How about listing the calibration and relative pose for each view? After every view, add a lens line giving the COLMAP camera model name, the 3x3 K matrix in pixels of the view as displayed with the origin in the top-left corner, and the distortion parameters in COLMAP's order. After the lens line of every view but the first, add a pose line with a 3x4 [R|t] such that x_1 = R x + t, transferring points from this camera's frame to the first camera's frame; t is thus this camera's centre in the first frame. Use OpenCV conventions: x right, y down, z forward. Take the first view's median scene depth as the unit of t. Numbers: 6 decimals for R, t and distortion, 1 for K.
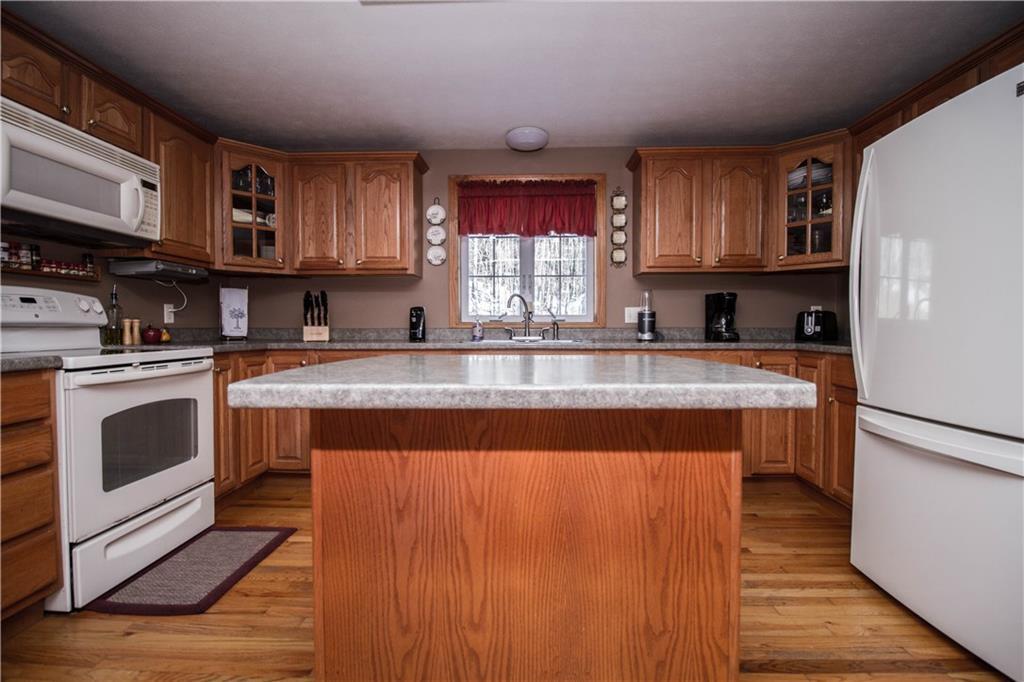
lens RADIAL K [[482.1, 0, 517.1], [0, 482.1, 339.2], [0, 0, 1]] dist [0.002973, -0.013292]
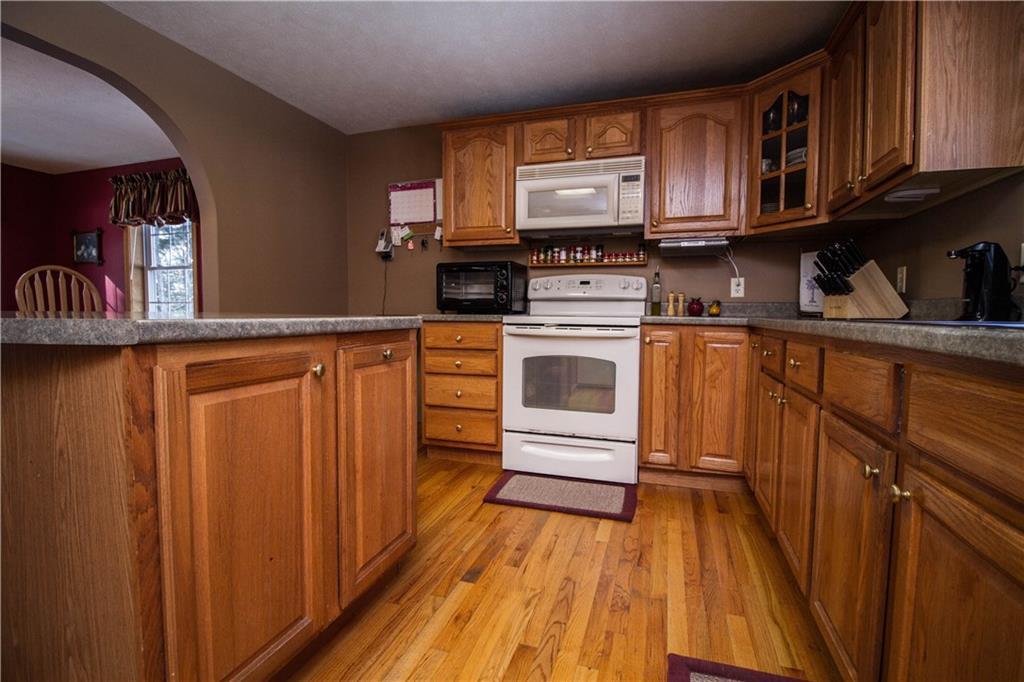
lens RADIAL K [[482.1, 0, 517.1], [0, 482.1, 339.2], [0, 0, 1]] dist [0.002973, -0.013292]
pose [[-0.283431, 0.051286, -0.957620, 0.511042], [-0.032054, 0.997504, 0.062909, 0.008293], [0.958457, 0.048526, -0.281080, 1.192101]]
